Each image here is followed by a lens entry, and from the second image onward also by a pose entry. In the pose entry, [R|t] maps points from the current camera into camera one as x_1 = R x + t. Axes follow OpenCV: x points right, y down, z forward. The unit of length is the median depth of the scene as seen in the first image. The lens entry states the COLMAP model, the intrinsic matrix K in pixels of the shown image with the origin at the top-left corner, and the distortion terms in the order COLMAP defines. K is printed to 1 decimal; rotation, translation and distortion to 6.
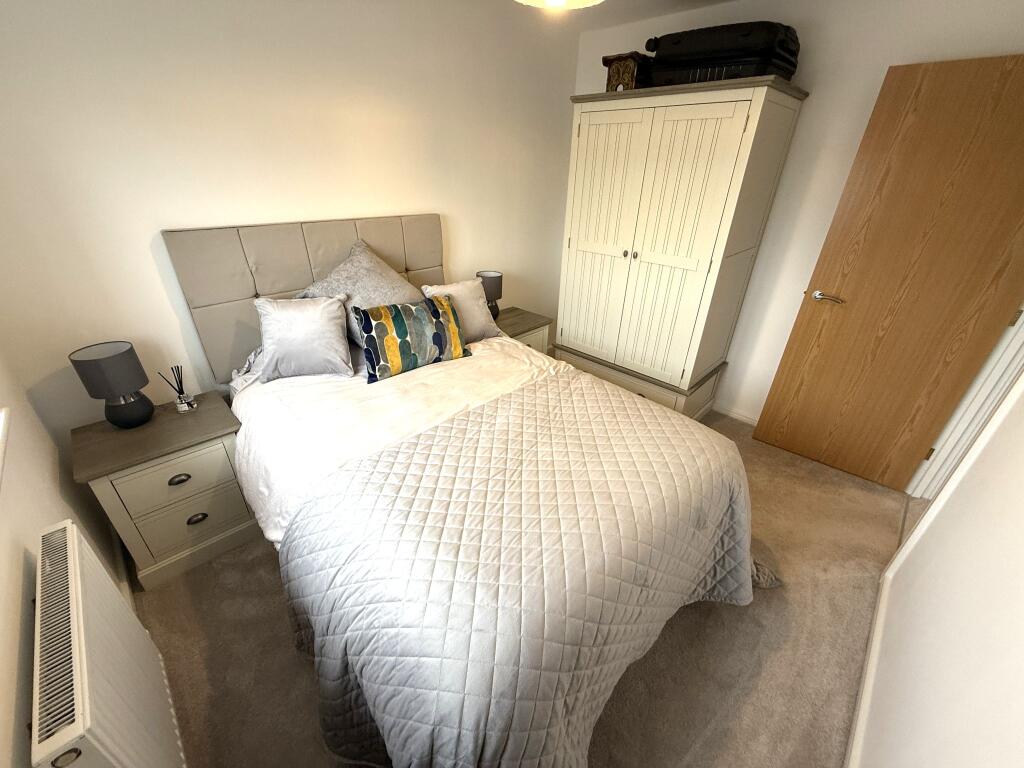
lens RADIAL K [[406.1, 0, 502.3], [0, 406.1, 385.3], [0, 0, 1]] dist [-0.002052, -0.000003]
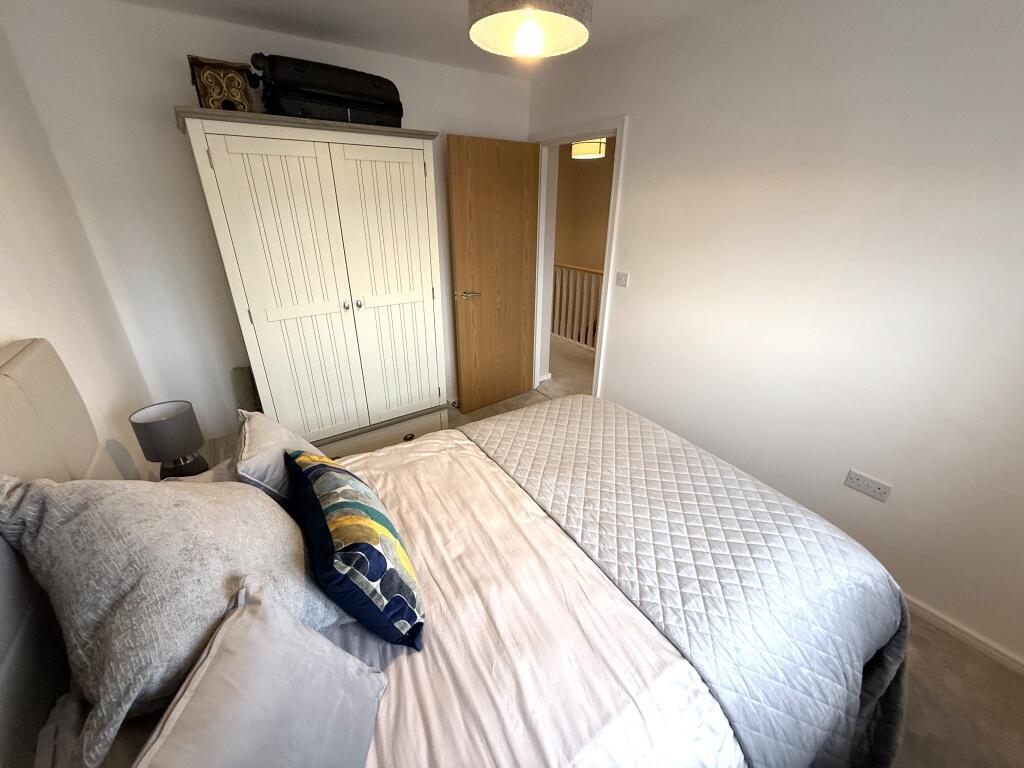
lens RADIAL K [[406.1, 0, 503.0], [0, 406.1, 386.0], [0, 0, 1]] dist [-0.002052, -0.000003]
pose [[0.168423, -0.425376, 0.889207, -0.536506], [0.472764, 0.826427, 0.305798, -0.329181], [-0.864944, 0.368881, 0.340292, 0.550718]]
